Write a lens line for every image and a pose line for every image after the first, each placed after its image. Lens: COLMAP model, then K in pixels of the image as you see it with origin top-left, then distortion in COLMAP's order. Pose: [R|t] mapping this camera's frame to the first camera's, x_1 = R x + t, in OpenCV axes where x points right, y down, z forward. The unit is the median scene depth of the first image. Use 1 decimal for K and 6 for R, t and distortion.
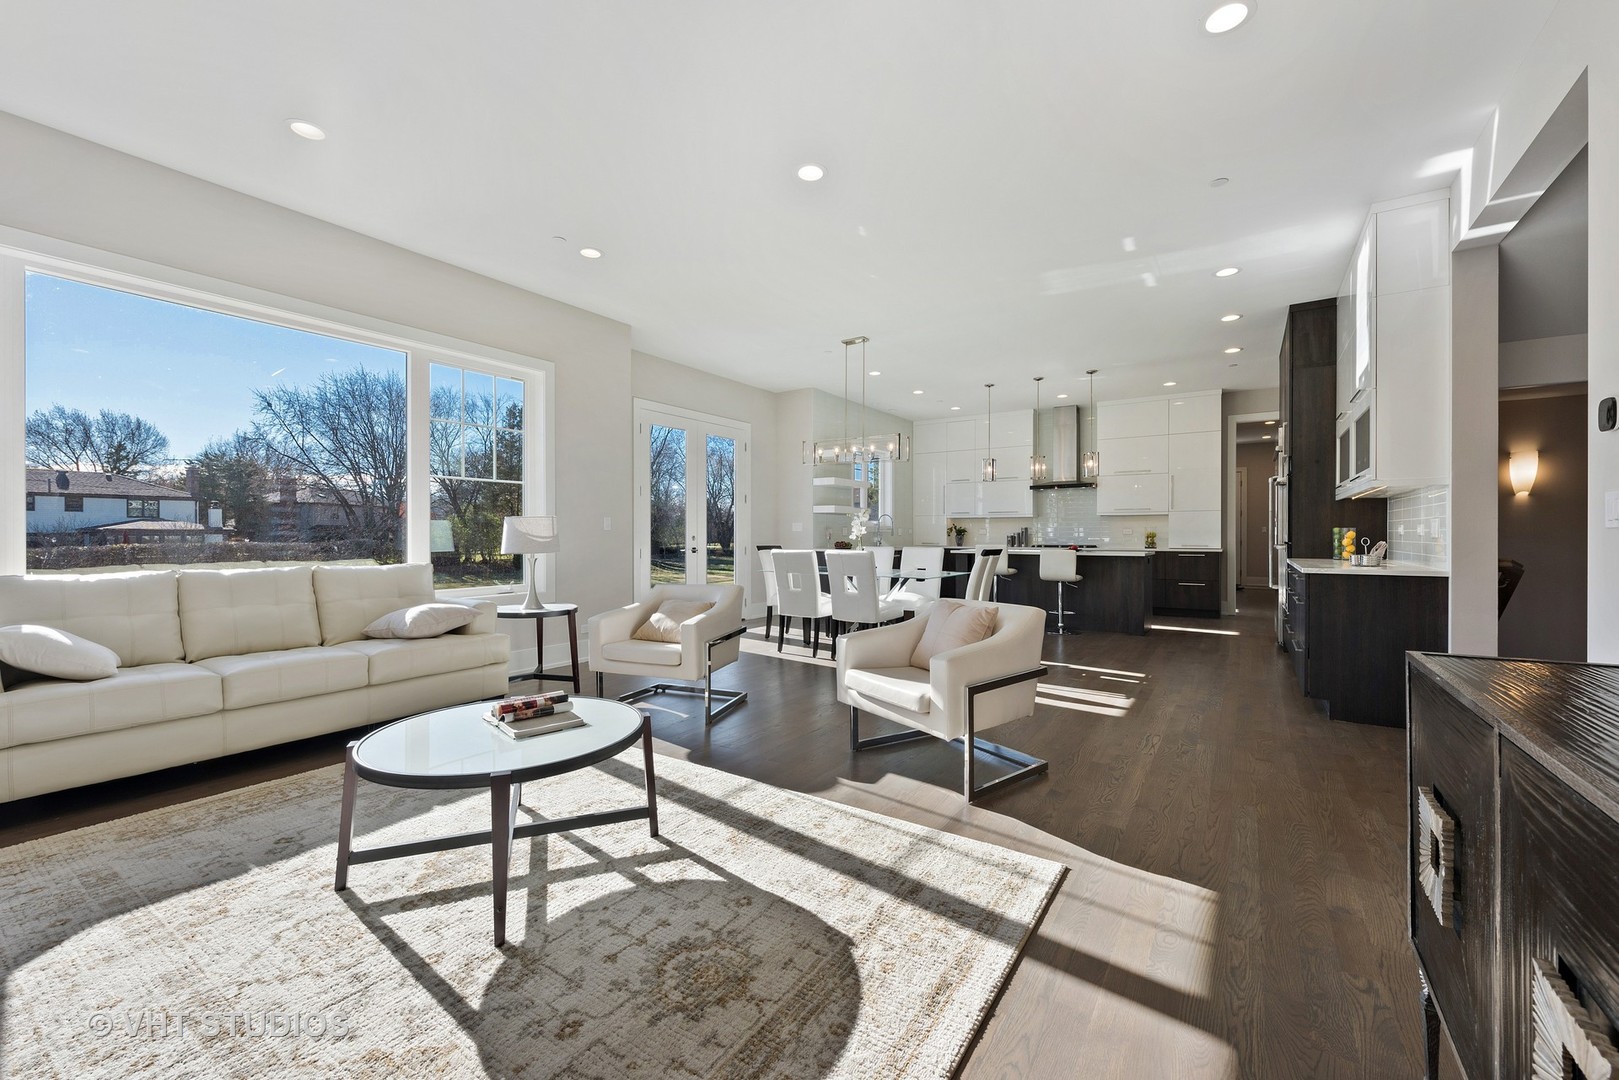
lens RADIAL K [[661.0, 0, 824.5], [0, 661.0, 537.2], [0, 0, 1]] dist [-0.000630, -0.001597]
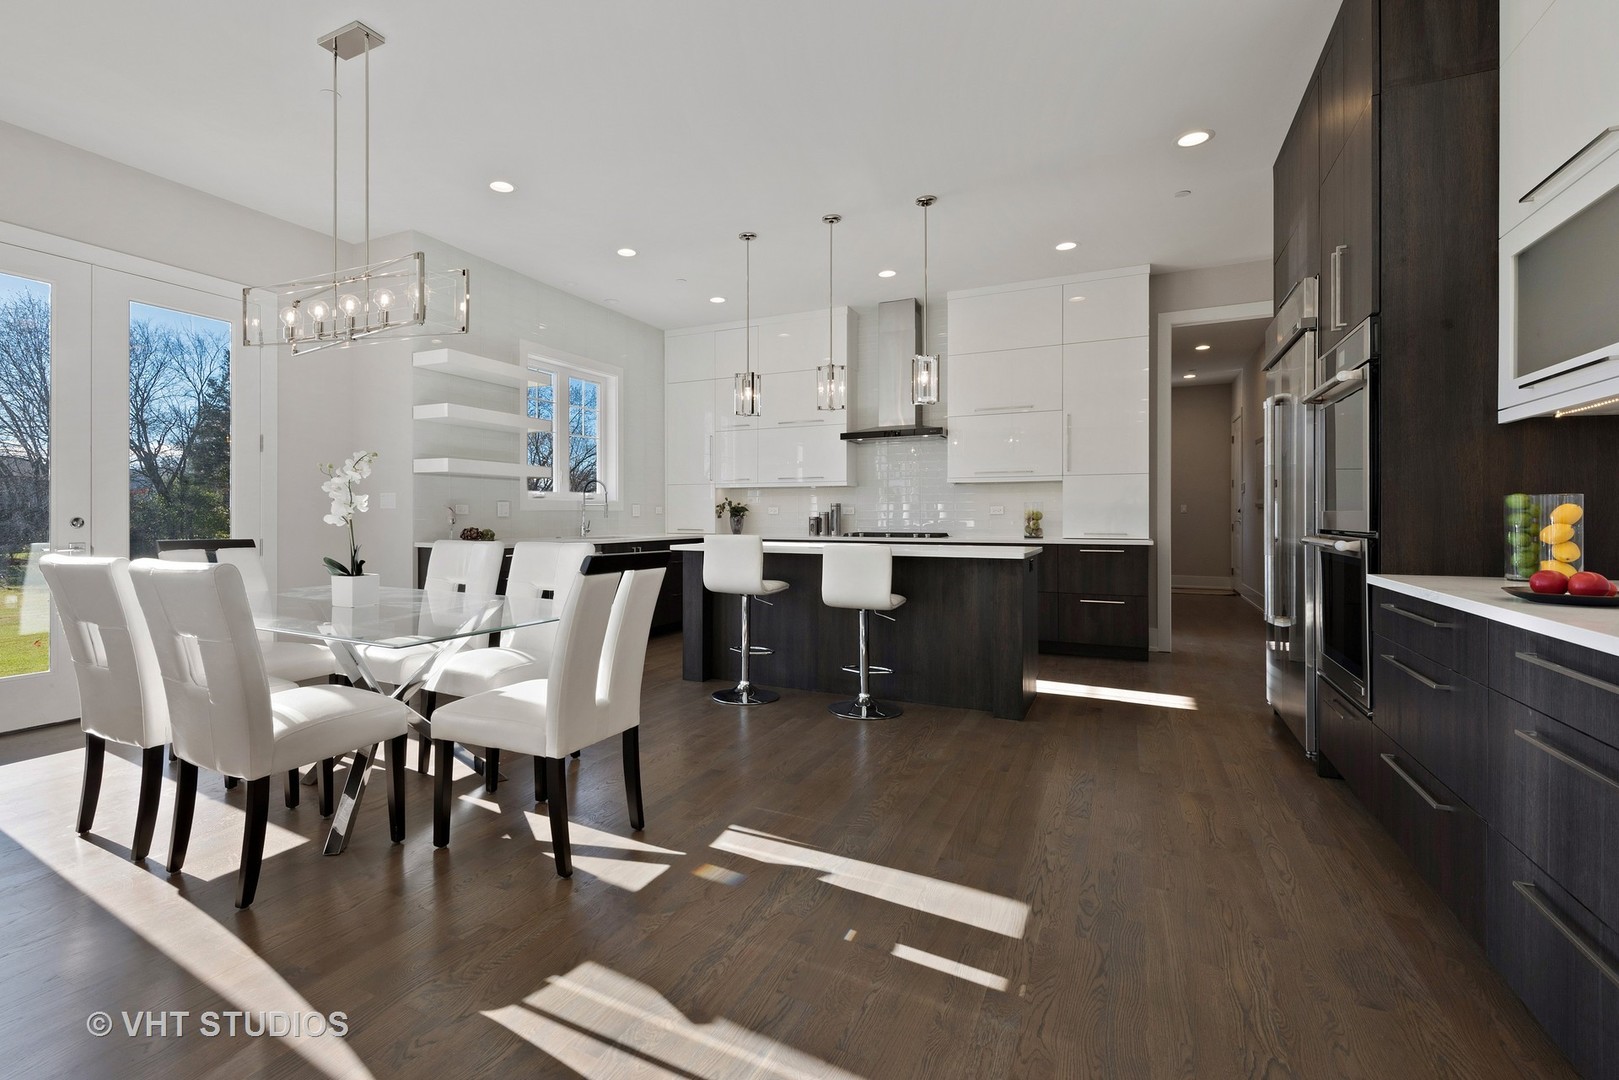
lens RADIAL K [[661.0, 0, 797.0], [0, 661.0, 515.9], [0, 0, 1]] dist [-0.000630, -0.001597]
pose [[0.993010, -0.000204, 0.118027, 0.285622], [0.000788, 0.999988, -0.004902, -0.000823], [-0.118025, 0.004961, 0.992998, 0.586250]]
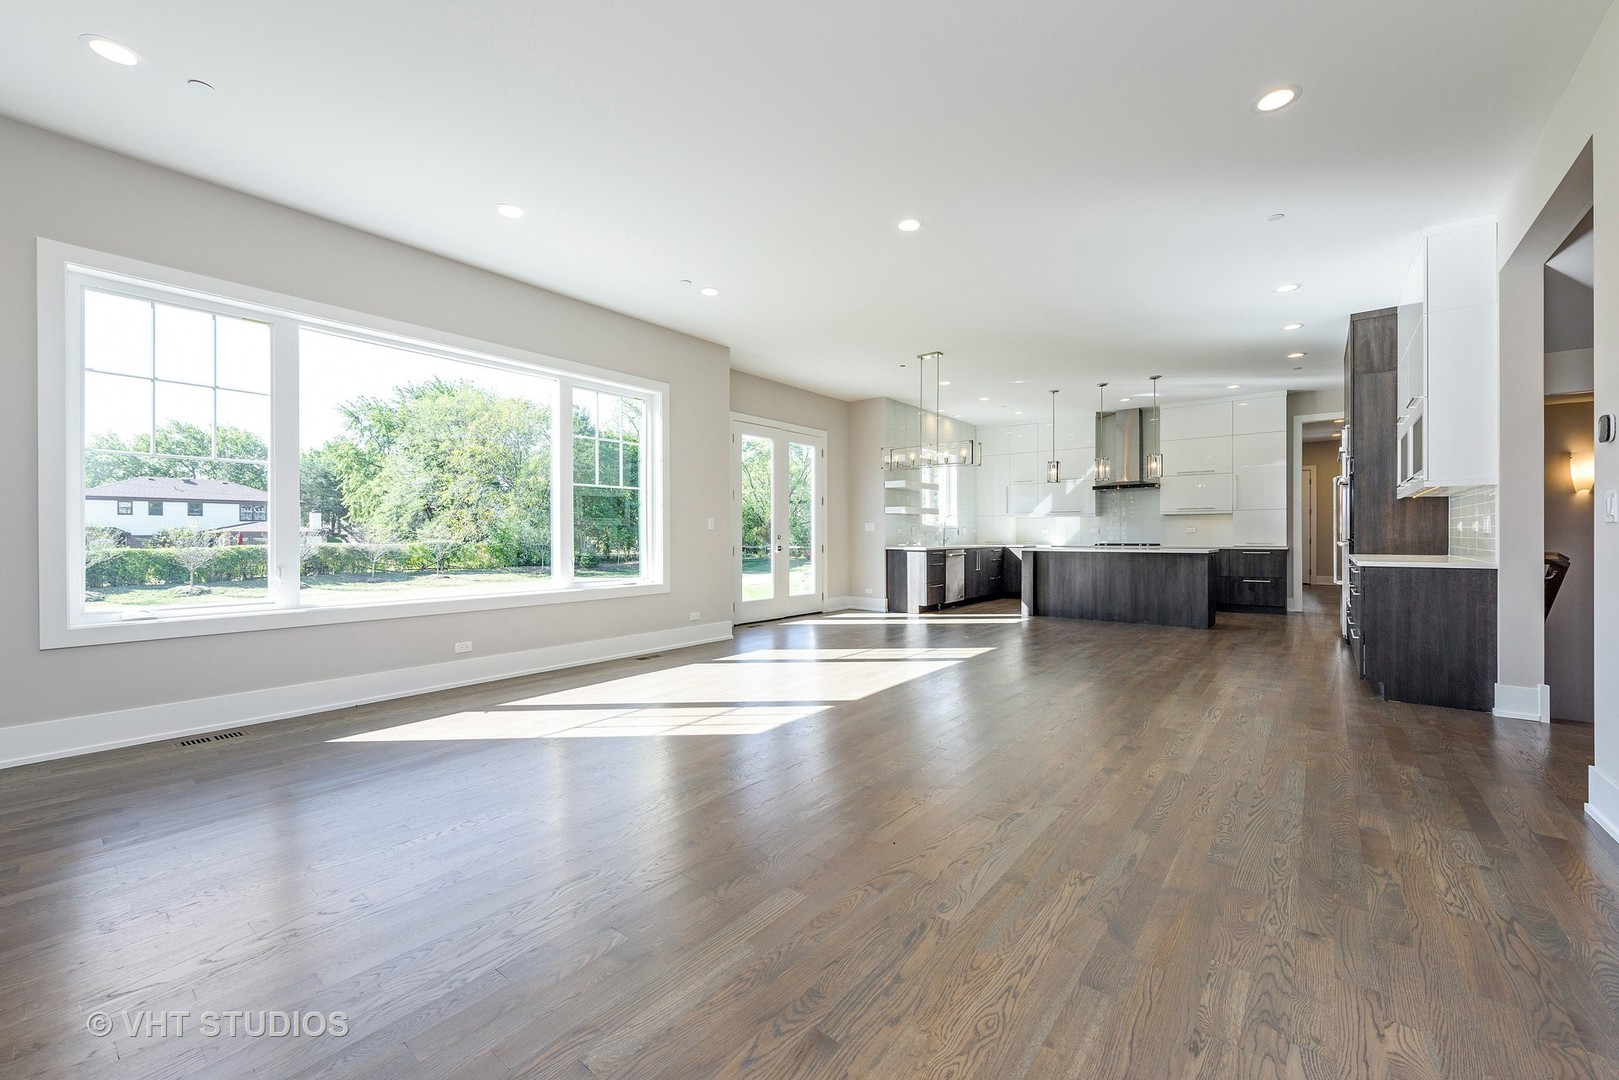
lens RADIAL K [[661.0, 0, 818.5], [0, 661.0, 538.0], [0, 0, 1]] dist [-0.000630, -0.001597]
pose [[0.996555, -0.002203, -0.082910, -0.048288], [0.002191, 0.999998, -0.000243, 0.003766], [0.082910, 0.000060, 0.996557, -0.104475]]
